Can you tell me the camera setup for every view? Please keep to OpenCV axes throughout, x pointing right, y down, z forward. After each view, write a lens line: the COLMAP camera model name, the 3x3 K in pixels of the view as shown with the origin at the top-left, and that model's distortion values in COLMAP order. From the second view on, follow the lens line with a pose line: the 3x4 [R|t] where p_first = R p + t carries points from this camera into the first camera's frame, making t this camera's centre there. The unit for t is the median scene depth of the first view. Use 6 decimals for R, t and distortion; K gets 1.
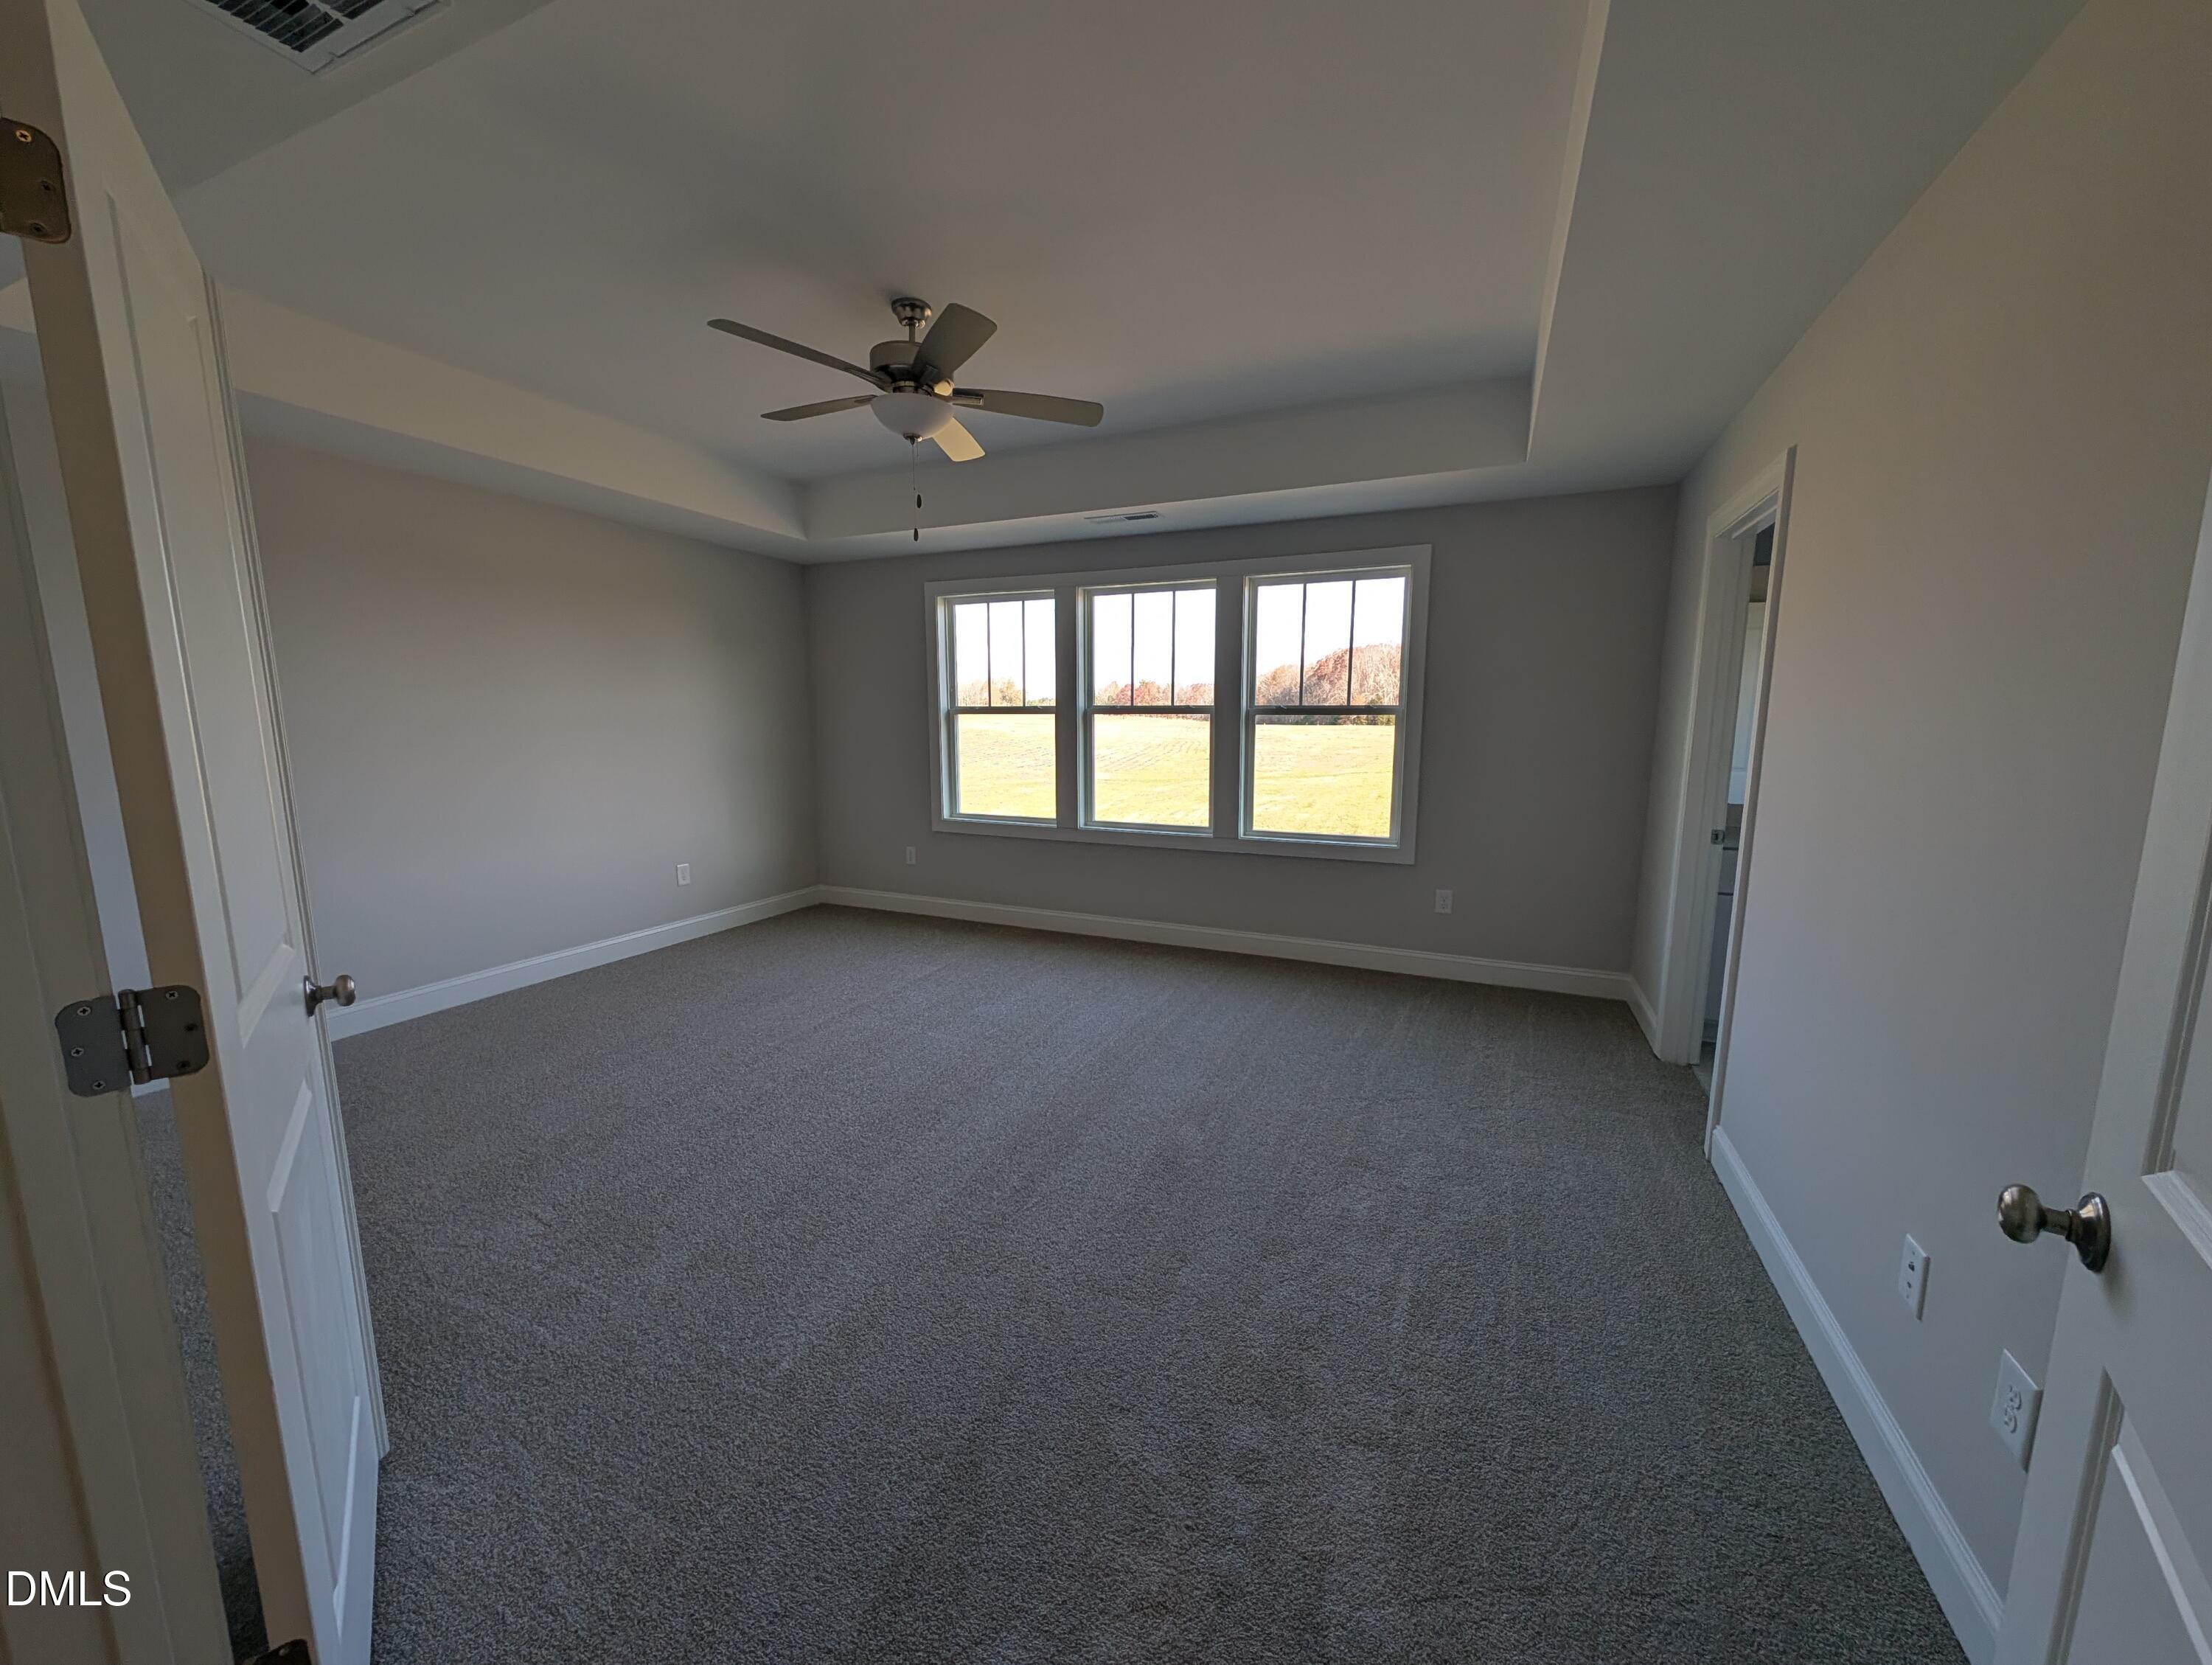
lens RADIAL K [[825.4, 0, 1113.4], [0, 825.4, 839.2], [0, 0, 1]] dist [0.006068, -0.003771]
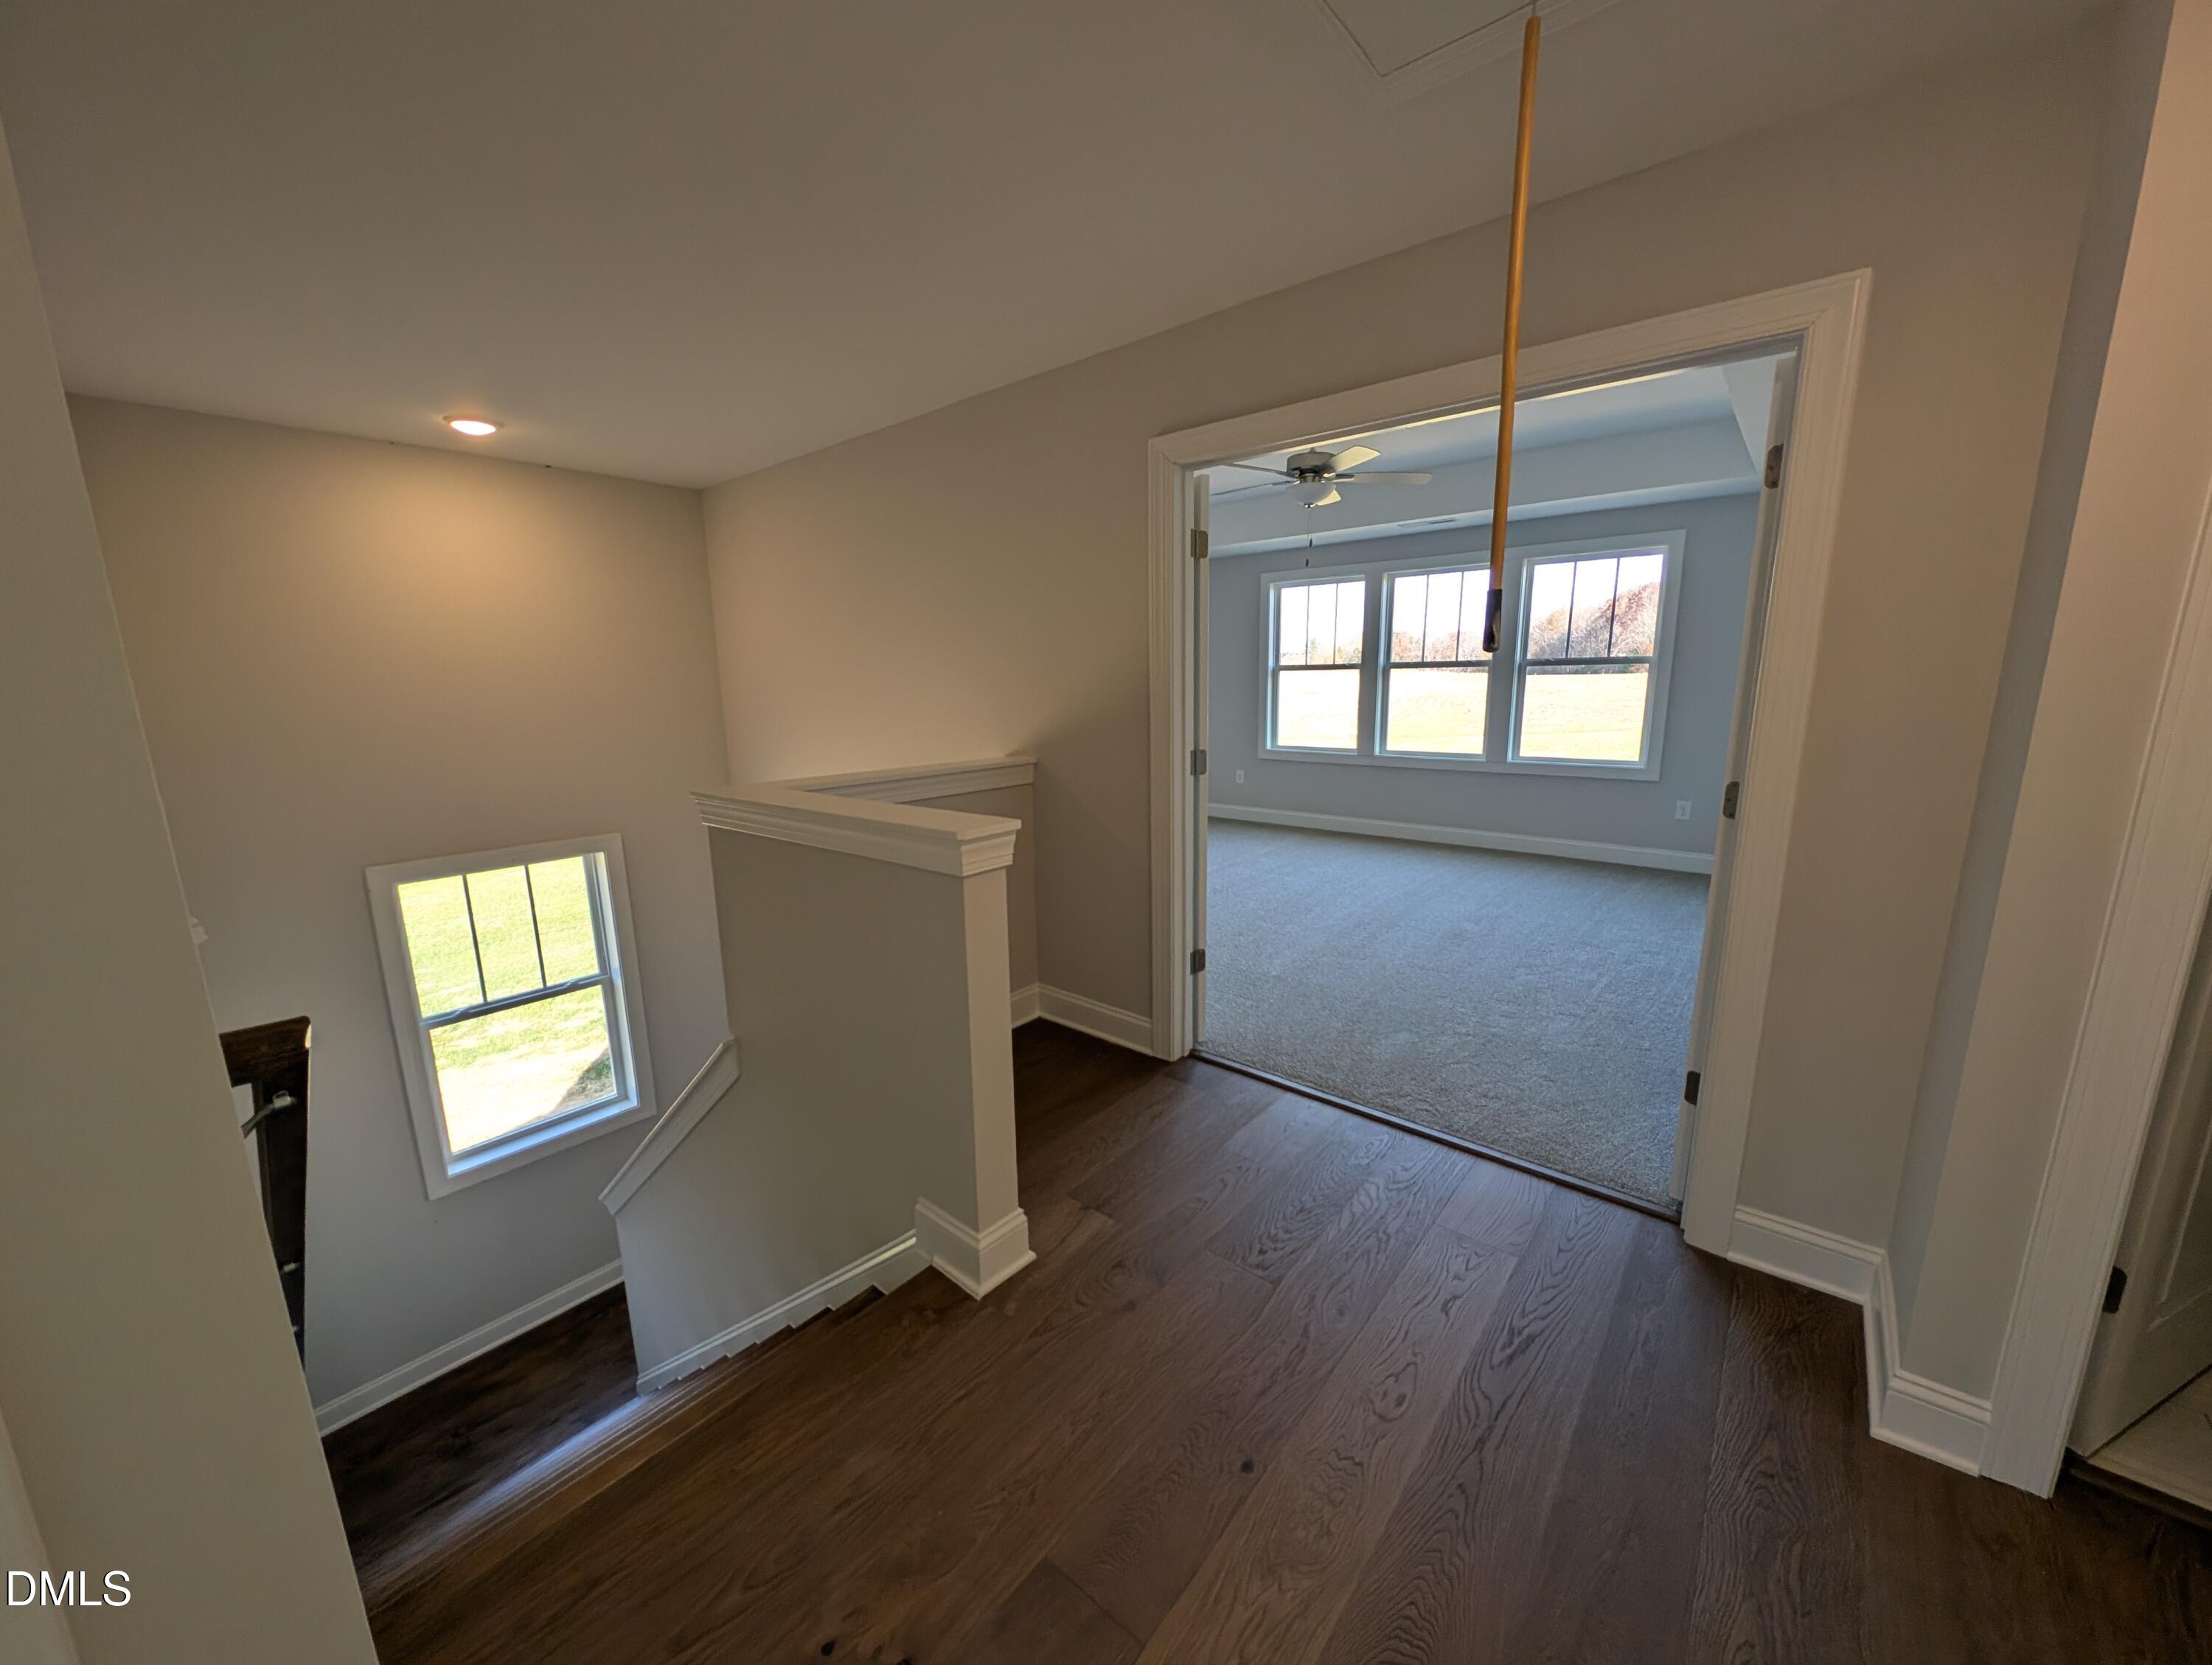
lens RADIAL K [[825.4, 0, 1095.2], [0, 825.4, 838.1], [0, 0, 1]] dist [0.006068, -0.003771]
pose [[0.954349, 0.038040, -0.296263, -0.074181], [-0.023443, 0.998337, 0.052671, 0.061208], [0.297774, -0.043321, 0.953653, -0.418758]]
